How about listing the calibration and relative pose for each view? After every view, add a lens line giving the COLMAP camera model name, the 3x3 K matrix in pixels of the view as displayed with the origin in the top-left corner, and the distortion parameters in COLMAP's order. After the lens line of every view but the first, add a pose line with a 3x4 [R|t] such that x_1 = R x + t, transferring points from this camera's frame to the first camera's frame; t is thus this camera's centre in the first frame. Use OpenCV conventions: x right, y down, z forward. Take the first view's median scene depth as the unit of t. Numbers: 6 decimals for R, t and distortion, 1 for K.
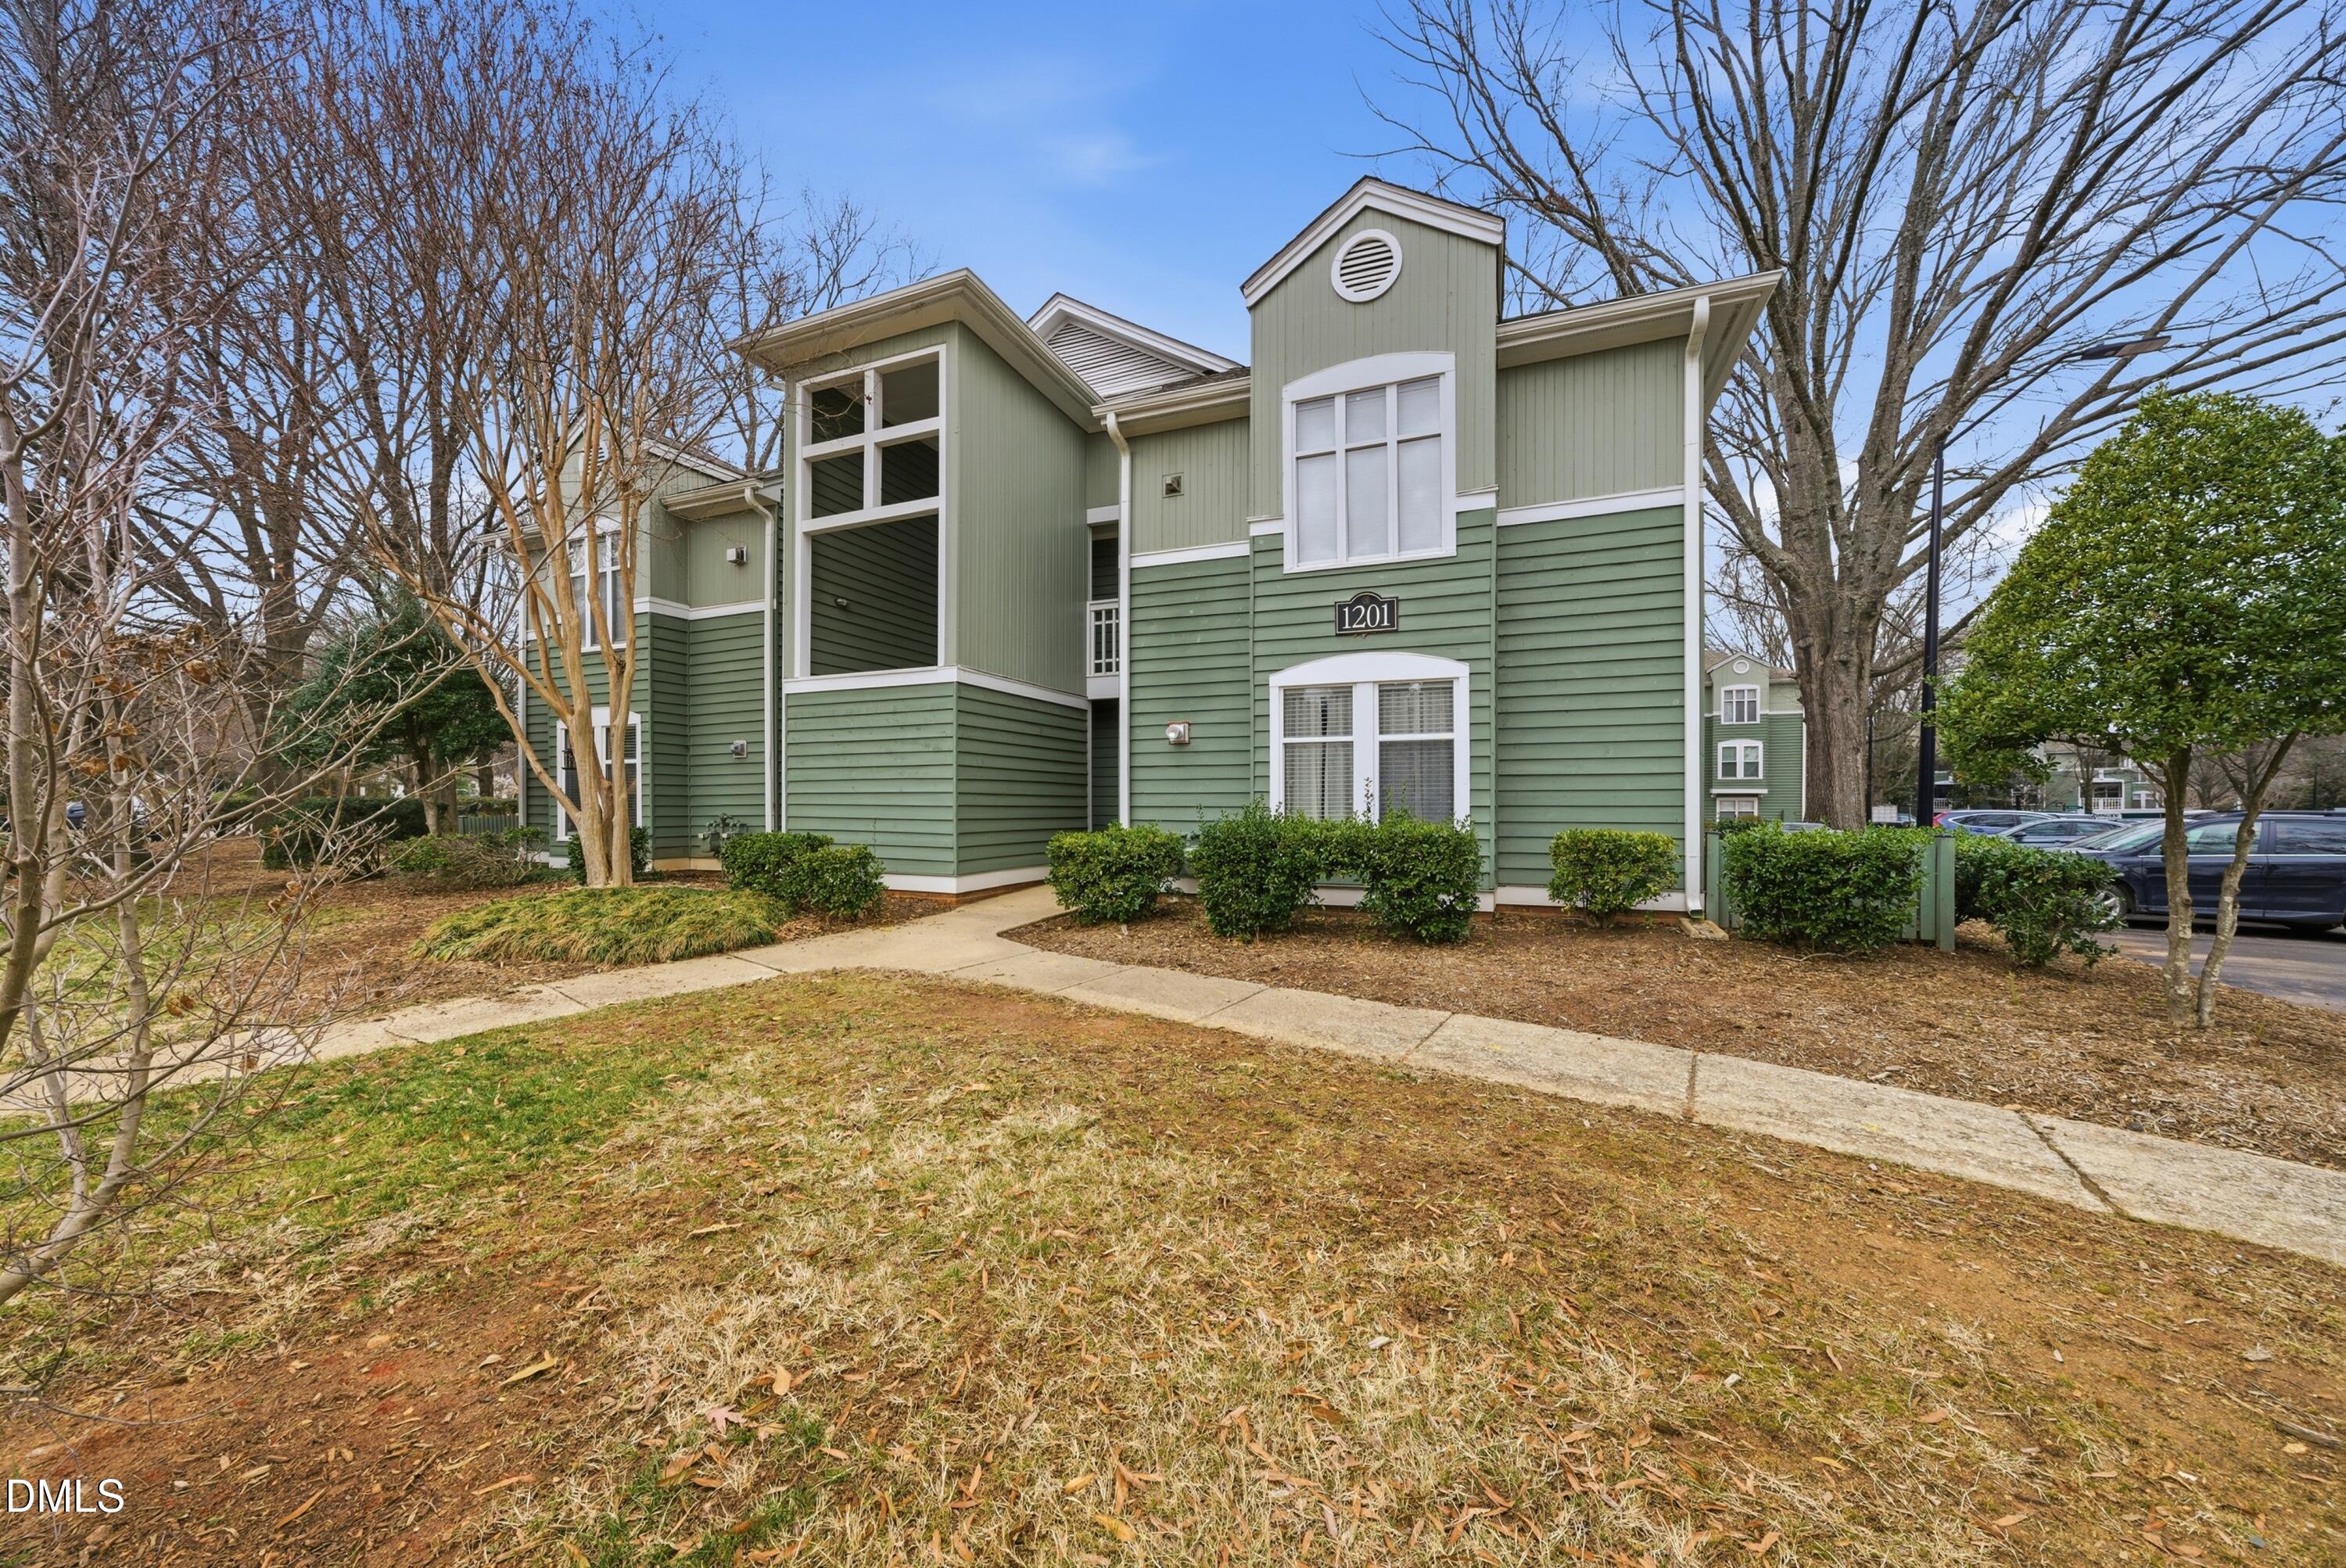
lens RADIAL K [[819.6, 0, 1175.2], [0, 819.6, 801.2], [0, 0, 1]] dist [-0.002918, 0.001027]
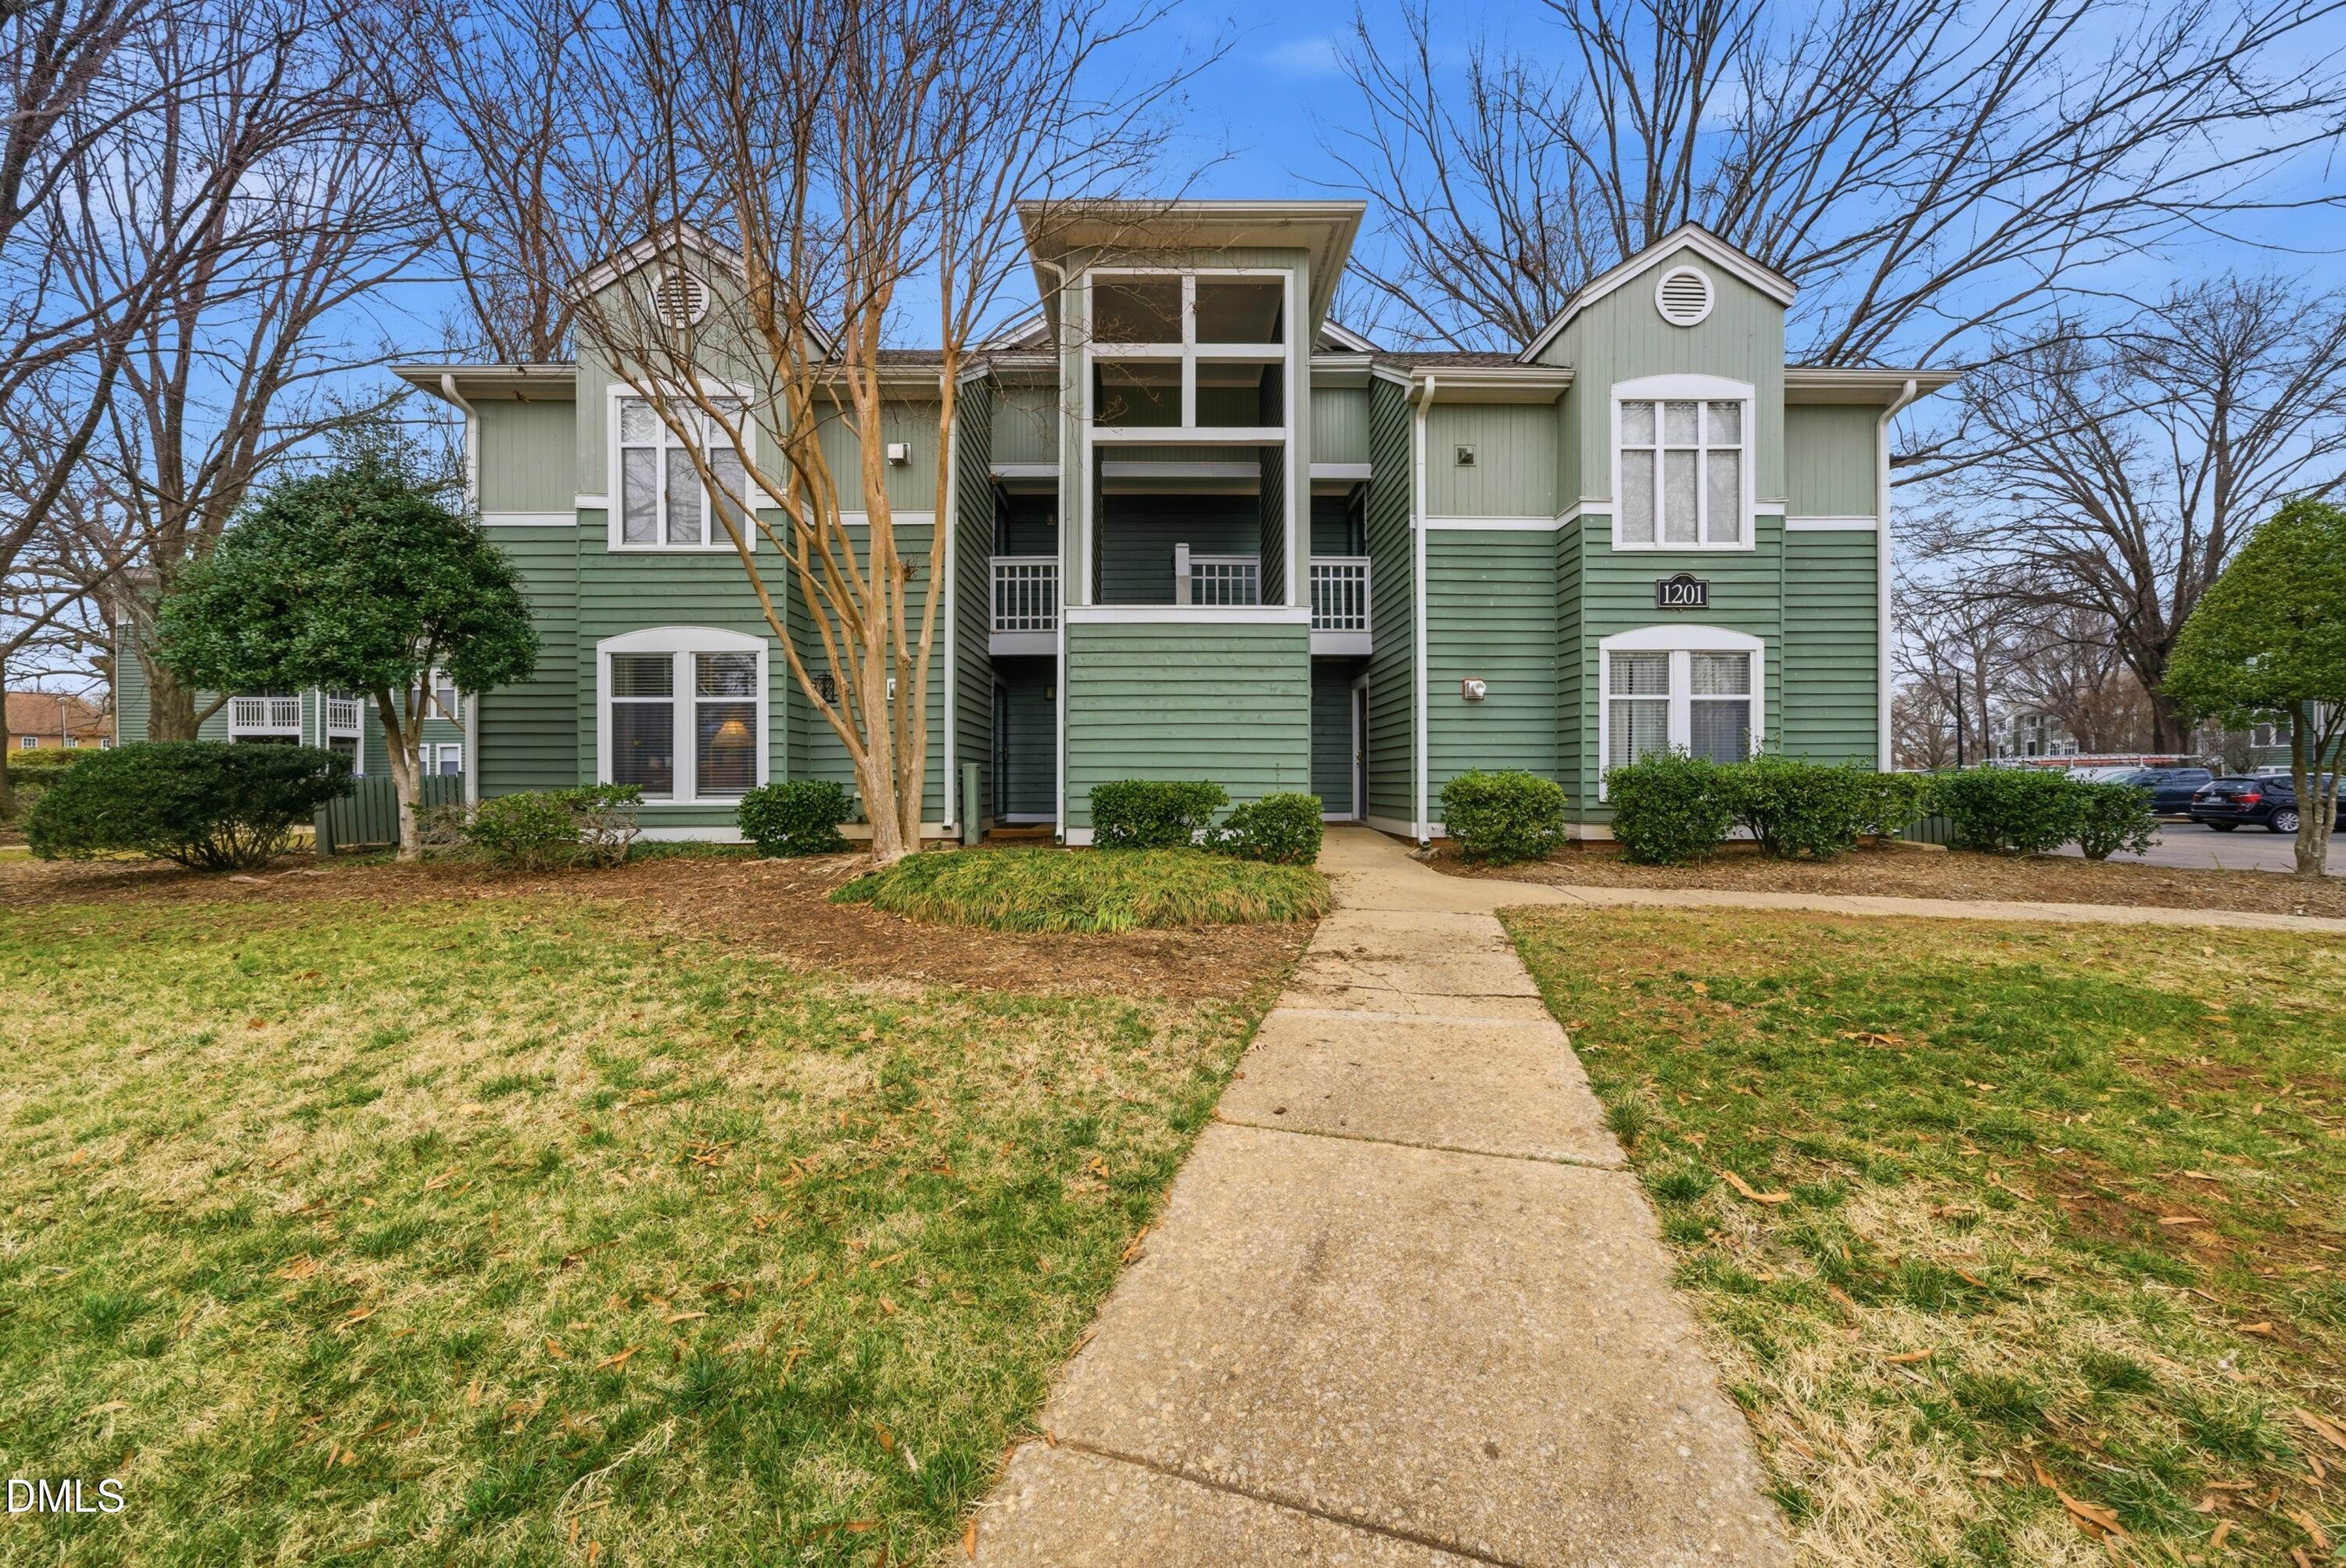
lens RADIAL K [[753.4, 0, 1172.7], [0, 753.4, 773.9], [0, 0, 1]] dist [0.000542, 0.000017]
pose [[0.922667, -0.002736, 0.385589, -0.835460], [-0.001782, 0.999934, 0.011358, 0.022702], [-0.385595, -0.011167, 0.922601, 0.263811]]
